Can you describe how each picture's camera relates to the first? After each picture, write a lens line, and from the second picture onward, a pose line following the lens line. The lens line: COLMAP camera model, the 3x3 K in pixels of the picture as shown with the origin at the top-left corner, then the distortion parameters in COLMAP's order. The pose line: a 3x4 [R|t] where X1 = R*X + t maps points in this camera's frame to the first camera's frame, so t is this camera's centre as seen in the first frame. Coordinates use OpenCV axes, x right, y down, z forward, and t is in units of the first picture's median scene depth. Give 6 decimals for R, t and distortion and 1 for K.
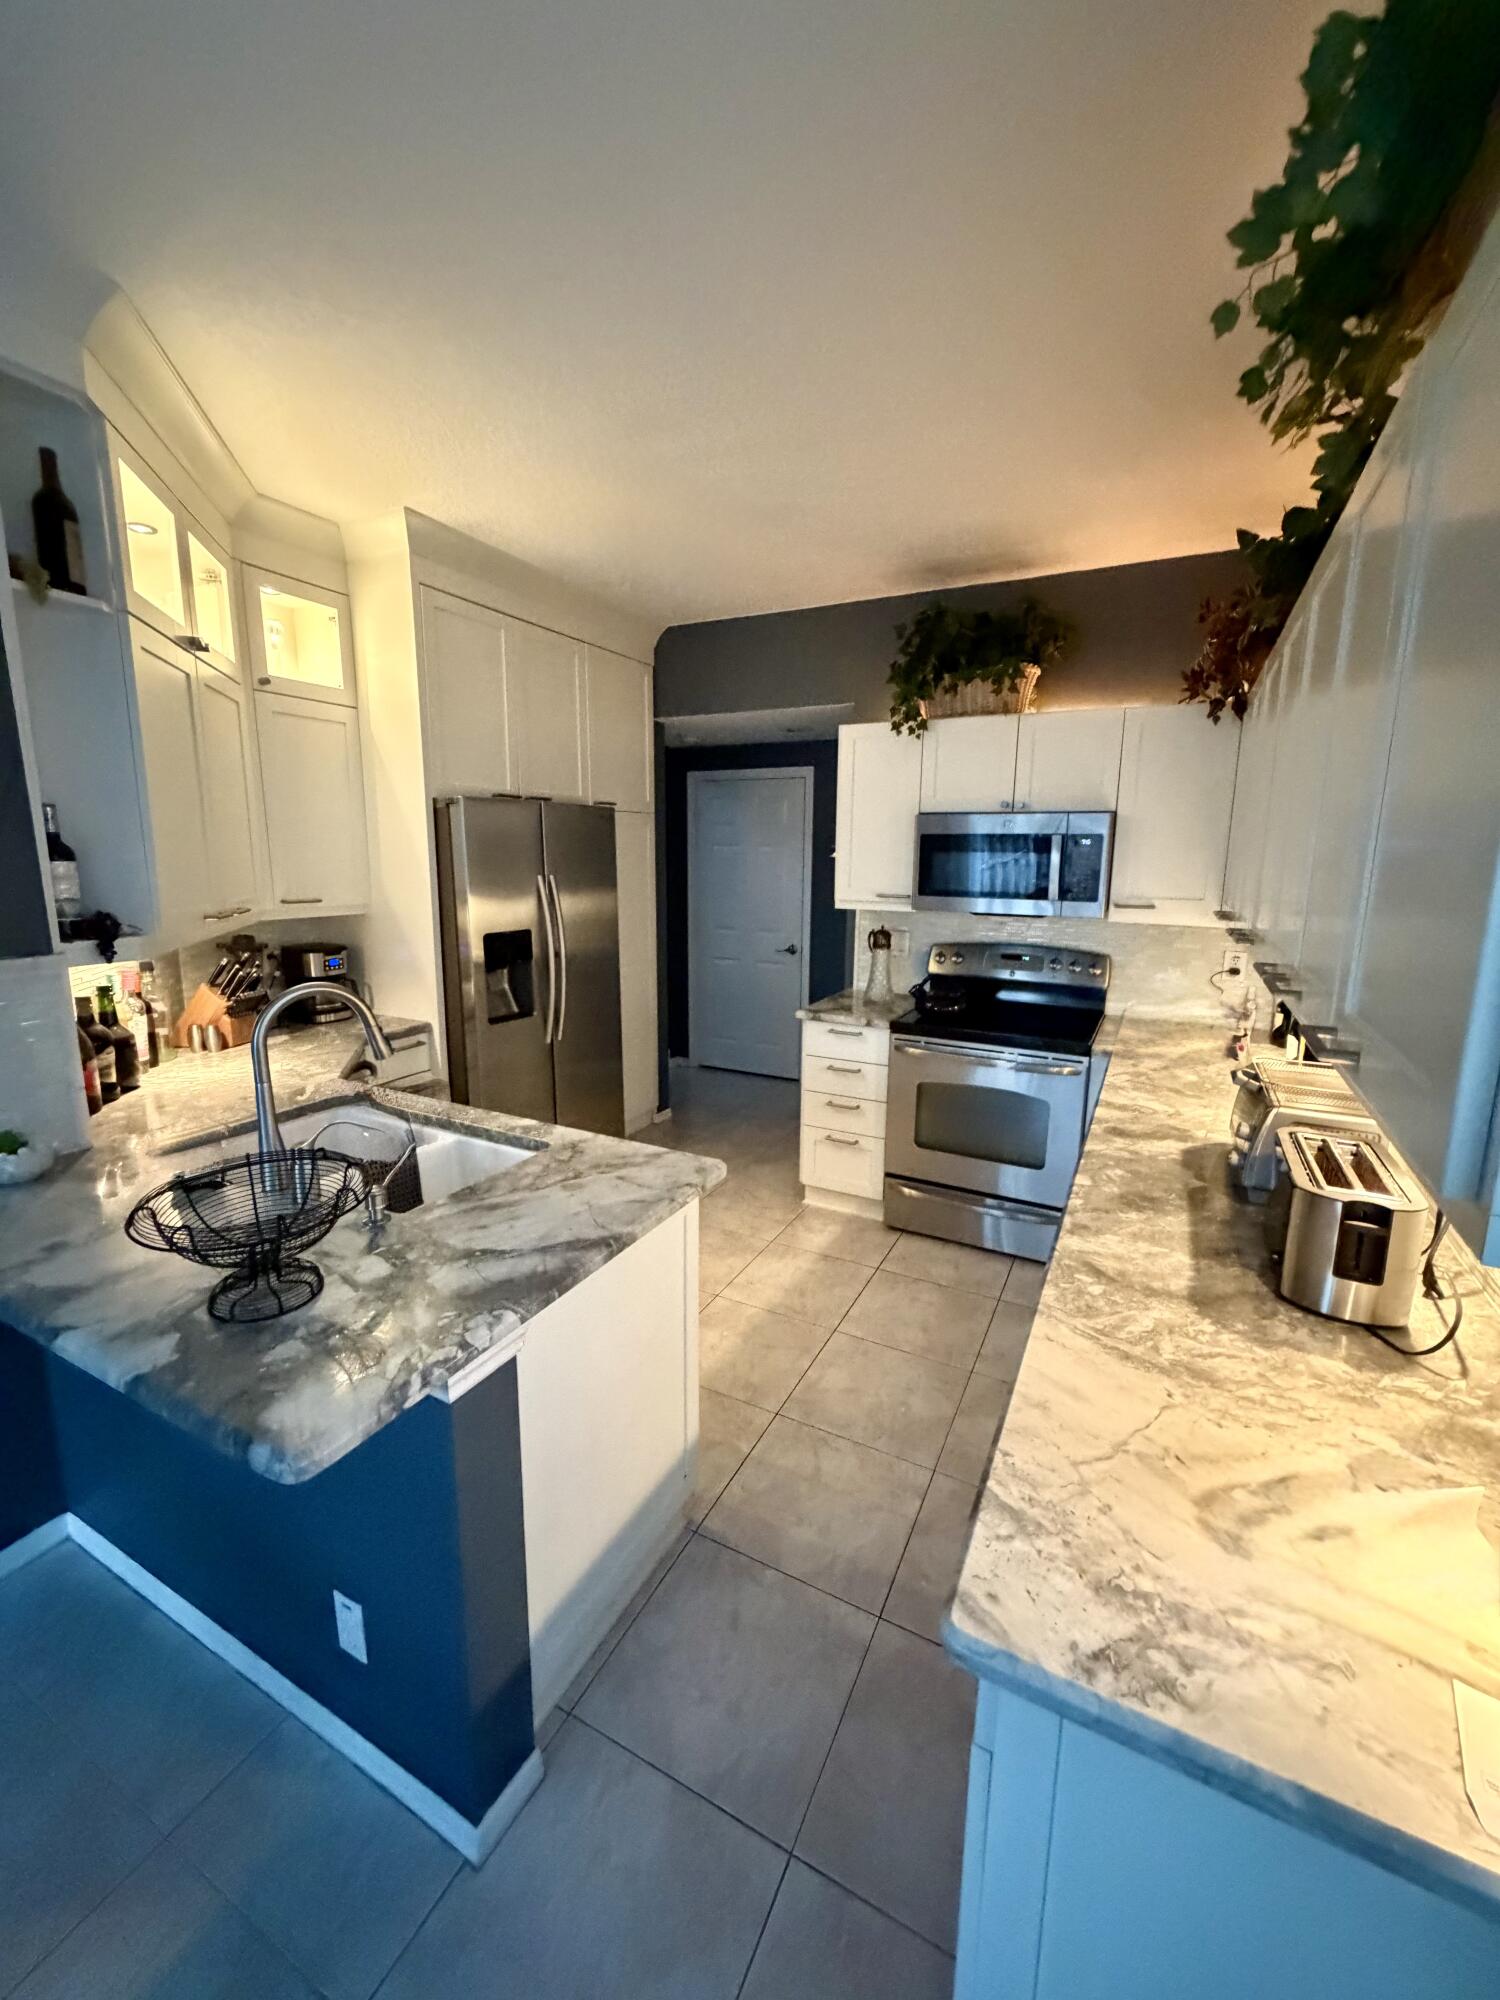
lens RADIAL K [[802.0, 0, 751.9], [0, 802.0, 999.7], [0, 0, 1]] dist [-0.002245, -0.000339]
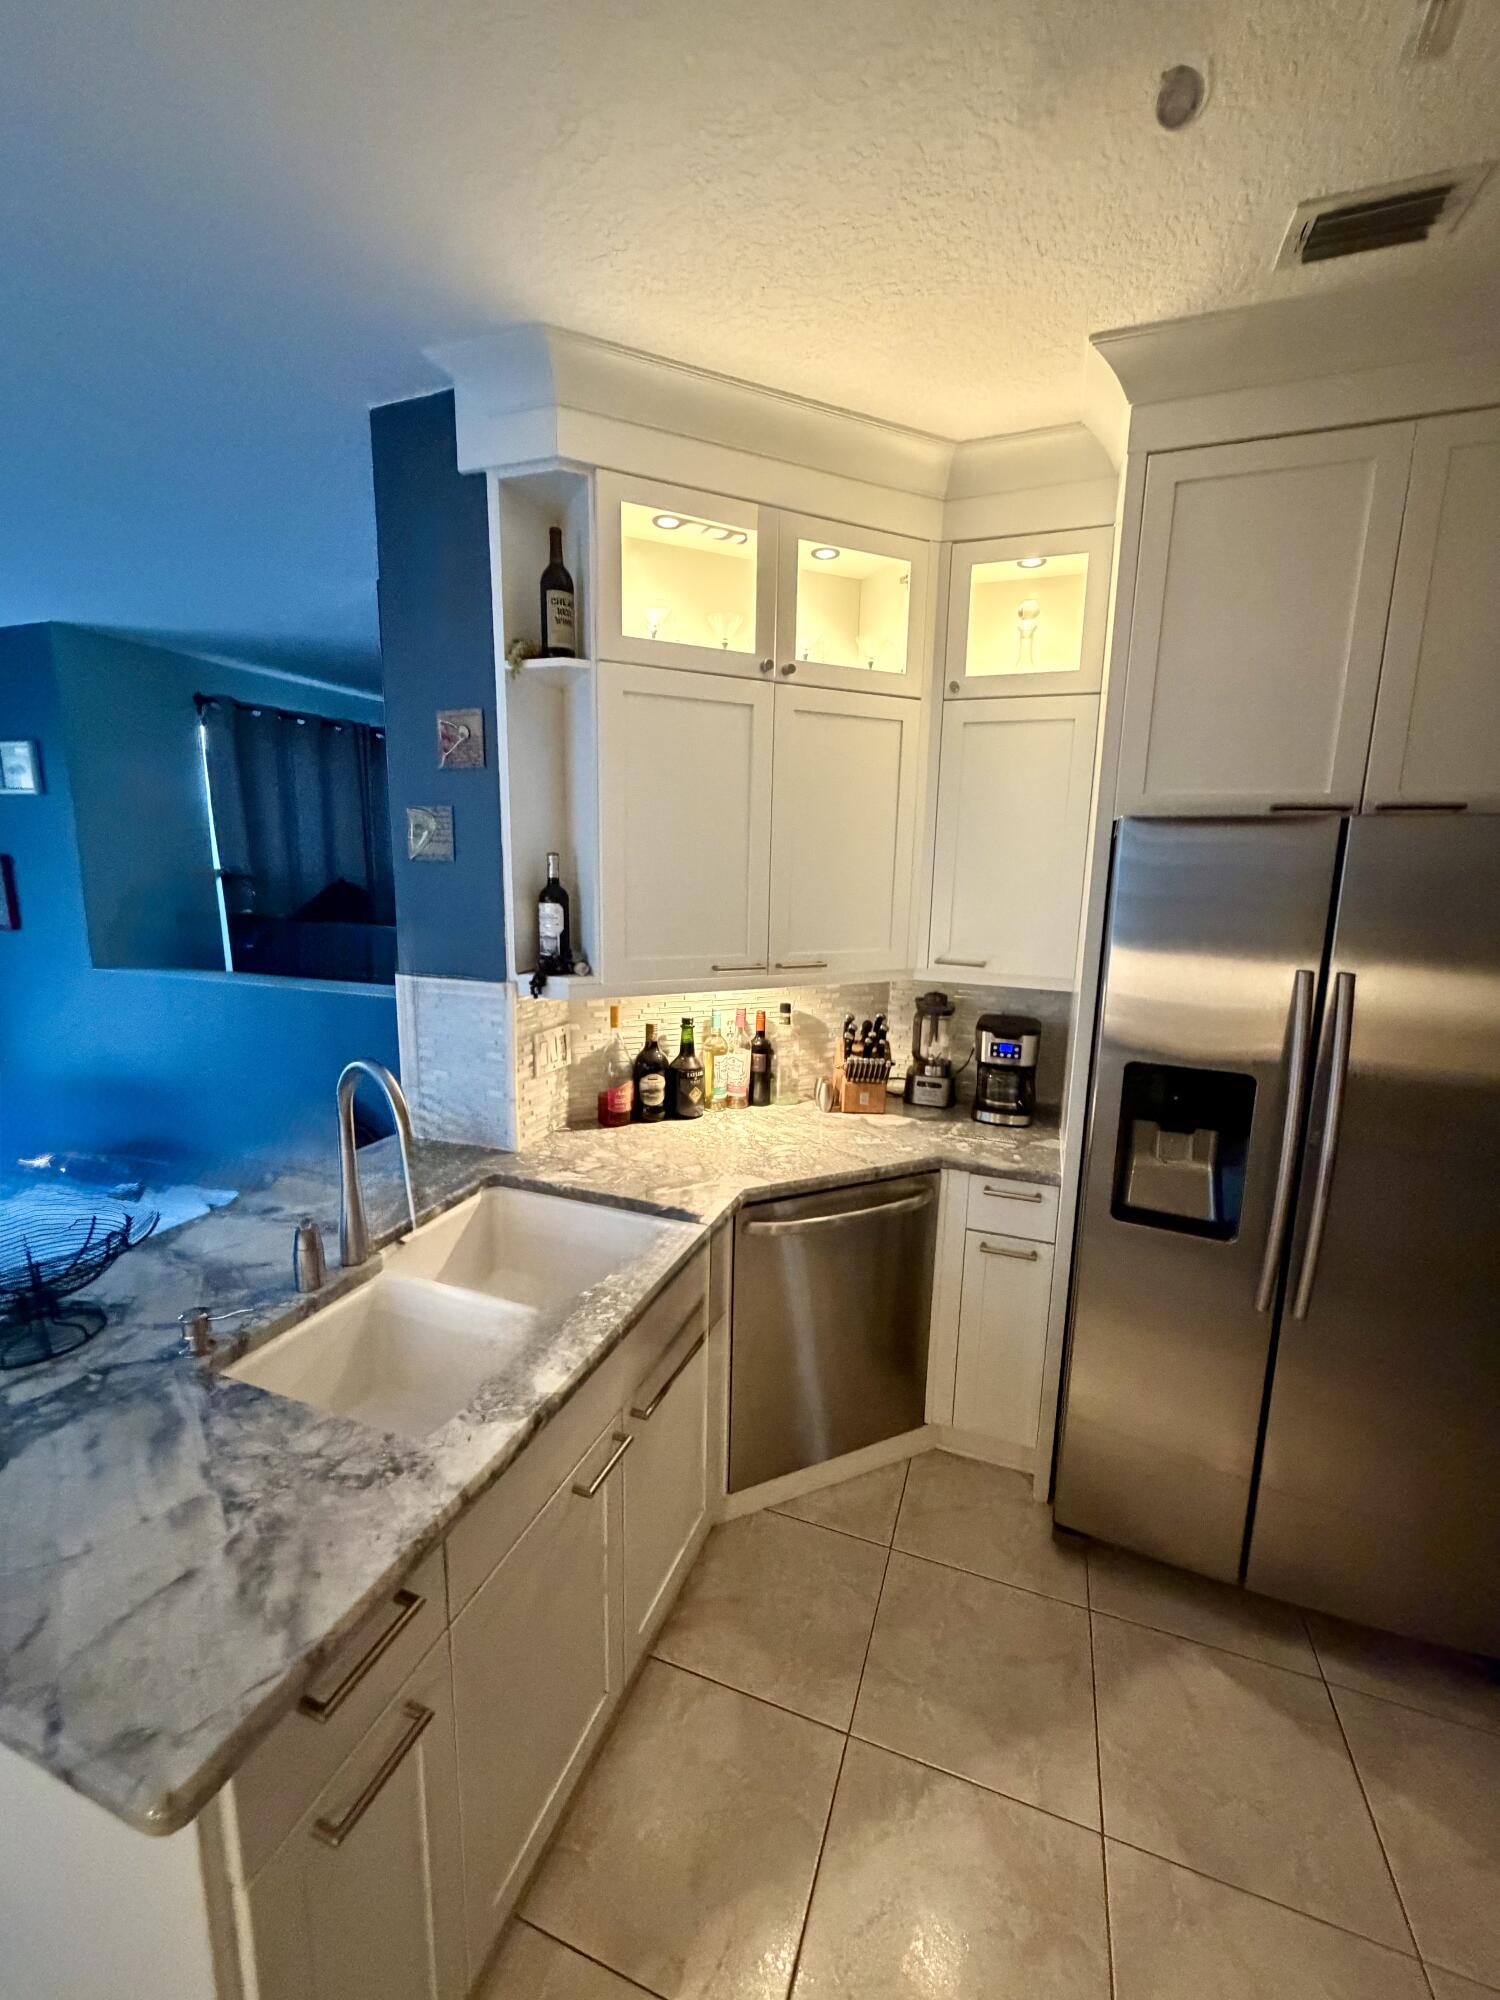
lens RADIAL K [[802.0, 0, 753.5], [0, 802.0, 995.9], [0, 0, 1]] dist [-0.002245, -0.000339]
pose [[0.121808, 0.164320, -0.978857, 0.242815], [-0.202038, 0.969658, 0.137635, -0.213165], [0.971773, 0.181002, 0.151311, 0.934844]]
